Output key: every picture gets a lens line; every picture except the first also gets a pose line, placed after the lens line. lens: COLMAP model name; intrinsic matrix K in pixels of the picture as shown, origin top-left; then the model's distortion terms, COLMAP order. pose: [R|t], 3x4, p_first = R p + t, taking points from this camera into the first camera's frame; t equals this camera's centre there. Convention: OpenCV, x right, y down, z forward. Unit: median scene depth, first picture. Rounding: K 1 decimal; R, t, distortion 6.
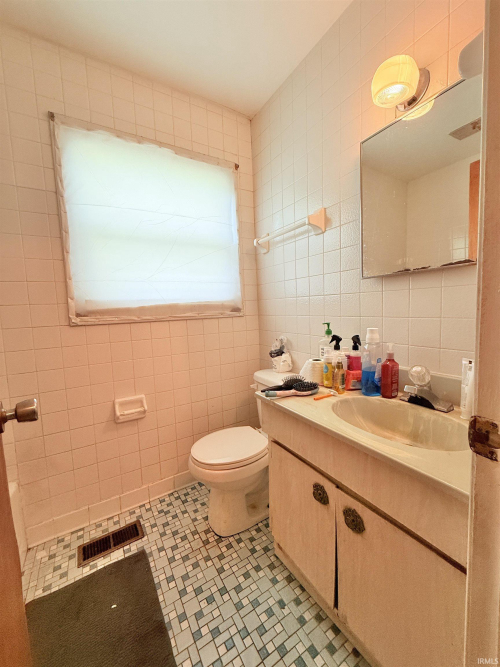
lens RADIAL K [[264.6, 0, 248.3], [0, 264.6, 331.6], [0, 0, 1]] dist [-0.002304, 0.000062]
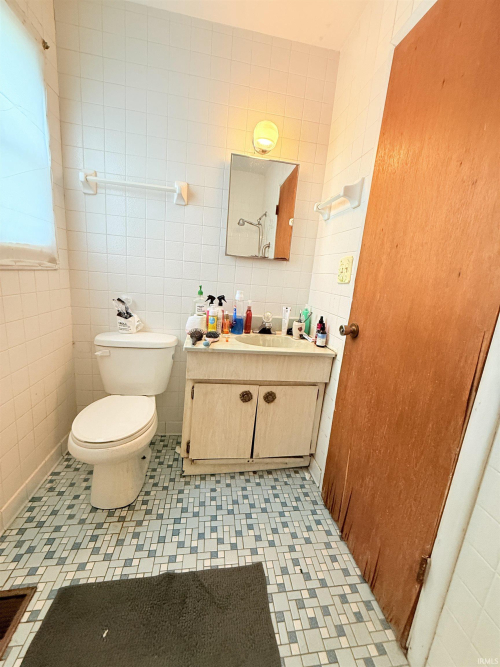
lens RADIAL K [[264.6, 0, 248.8], [0, 264.6, 334.2], [0, 0, 1]] dist [-0.002304, 0.000062]
pose [[0.383513, -0.132839, 0.913932, -0.771030], [-0.013896, 0.988659, 0.149532, 0.004751], [-0.923431, -0.070047, 0.377317, 0.283191]]
